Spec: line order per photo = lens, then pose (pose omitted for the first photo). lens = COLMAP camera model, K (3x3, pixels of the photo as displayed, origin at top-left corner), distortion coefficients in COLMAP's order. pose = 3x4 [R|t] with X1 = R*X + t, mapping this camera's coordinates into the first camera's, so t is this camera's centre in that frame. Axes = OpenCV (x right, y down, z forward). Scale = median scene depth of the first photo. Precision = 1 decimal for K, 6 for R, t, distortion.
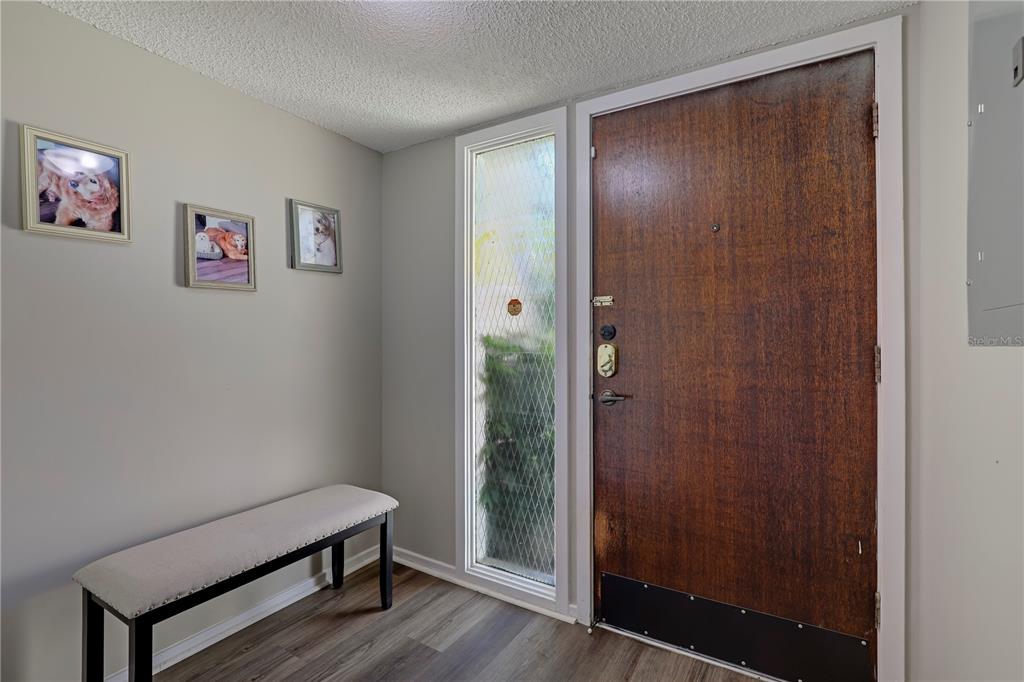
lens RADIAL K [[470.3, 0, 514.6], [0, 470.3, 334.0], [0, 0, 1]] dist [-0.017342, 0.005084]
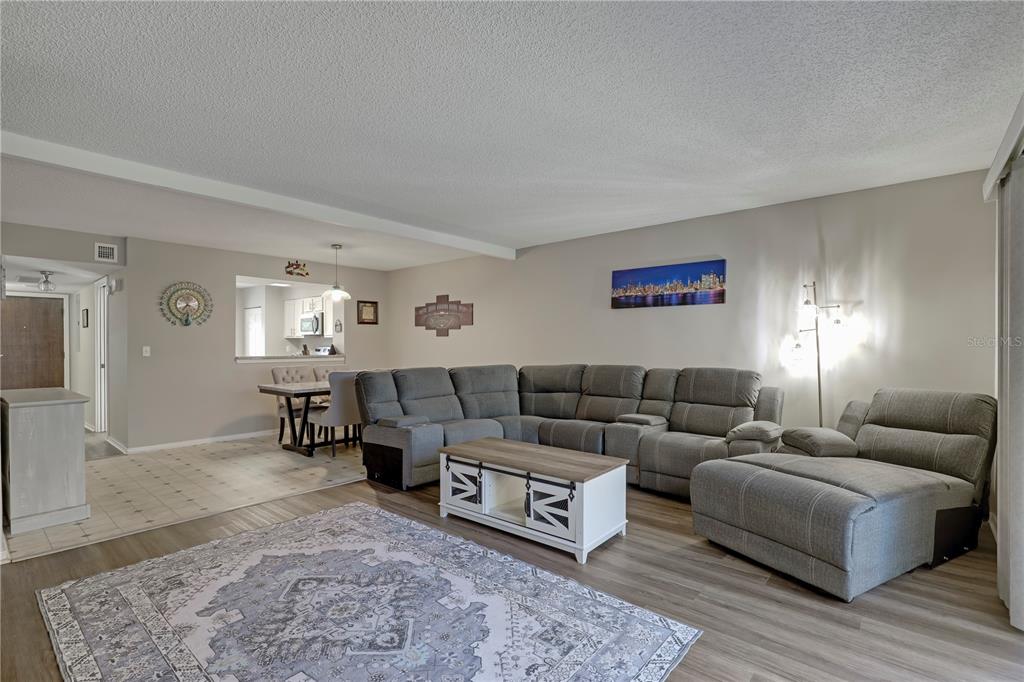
lens RADIAL K [[483.7, 0, 516.5], [0, 483.7, 344.8], [0, 0, 1]] dist [-0.020321, 0.006912]
pose [[0.170261, 0.001836, 0.985397, -3.306892], [0.007473, 0.999967, -0.003154, -0.001871], [-0.985371, 0.007901, 0.170241, -4.469204]]
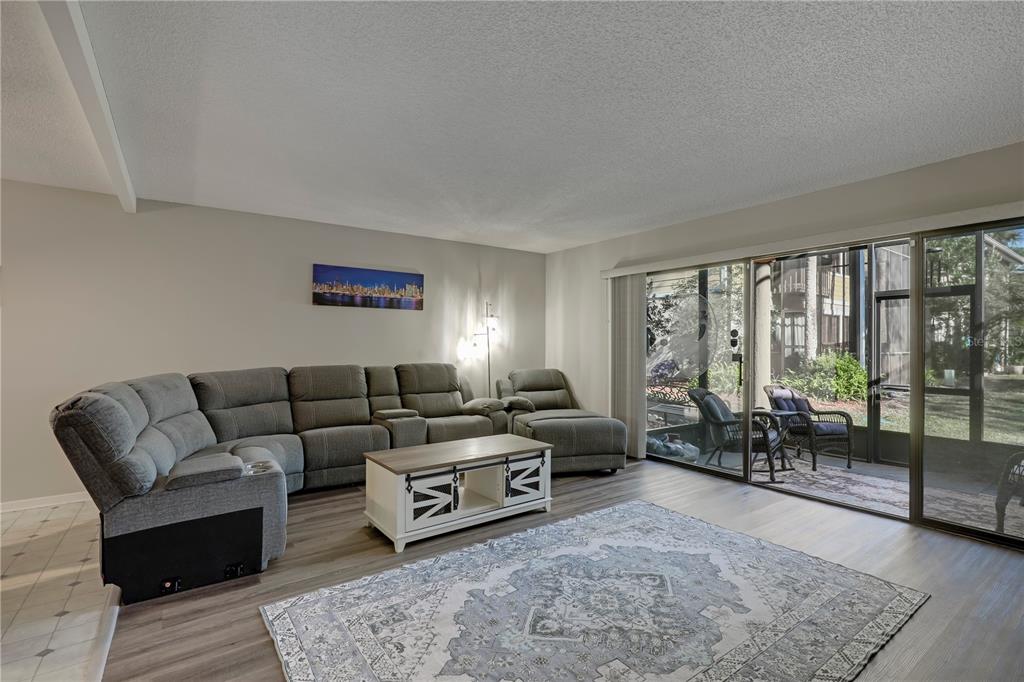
lens RADIAL K [[481.5, 0, 524.8], [0, 481.5, 347.6], [0, 0, 1]] dist [-0.015281, 0.001155]
pose [[-0.921793, -0.001576, 0.387680, -2.415207], [0.003448, 0.999919, 0.012263, -0.015805], [-0.387668, 0.012641, -0.921712, -2.472811]]
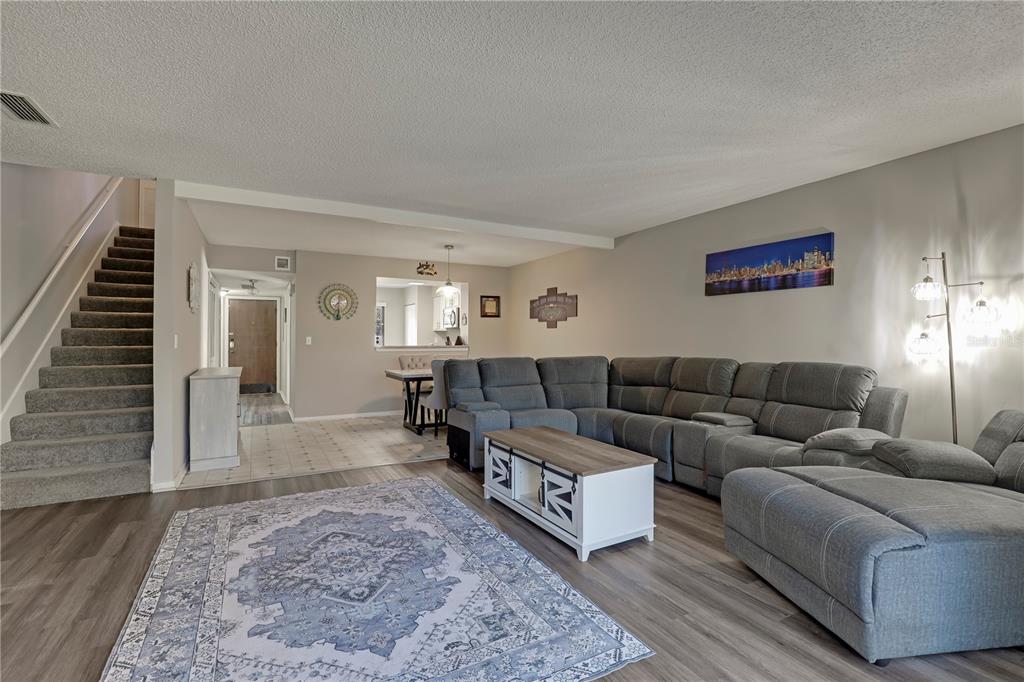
lens RADIAL K [[481.5, 0, 512.0], [0, 481.5, 331.1], [0, 0, 1]] dist [-0.015281, 0.001155]
pose [[0.514372, 0.016844, 0.857402, -3.128547], [0.002452, 0.999774, -0.021112, 0.021788], [-0.857564, 0.012962, 0.514215, -5.000502]]
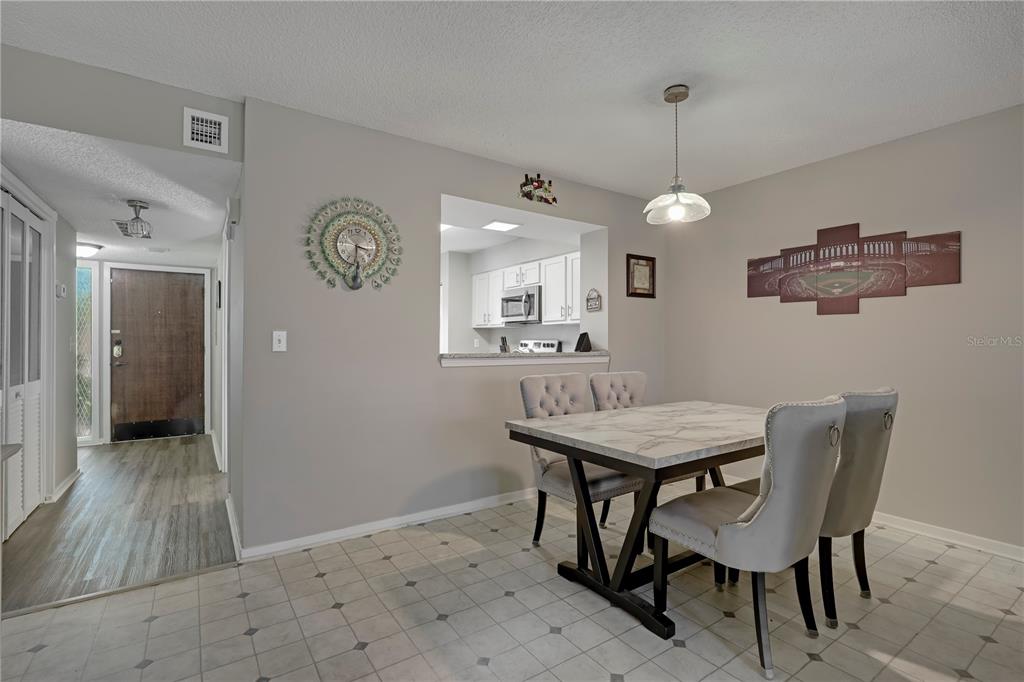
lens RADIAL K [[470.3, 0, 517.9], [0, 470.3, 340.8], [0, 0, 1]] dist [-0.017342, 0.005084]
pose [[0.409162, 0.009115, 0.912416, -1.591633], [0.003247, 0.999929, -0.011445, 0.031773], [-0.912456, 0.007646, 0.409103, -2.753733]]
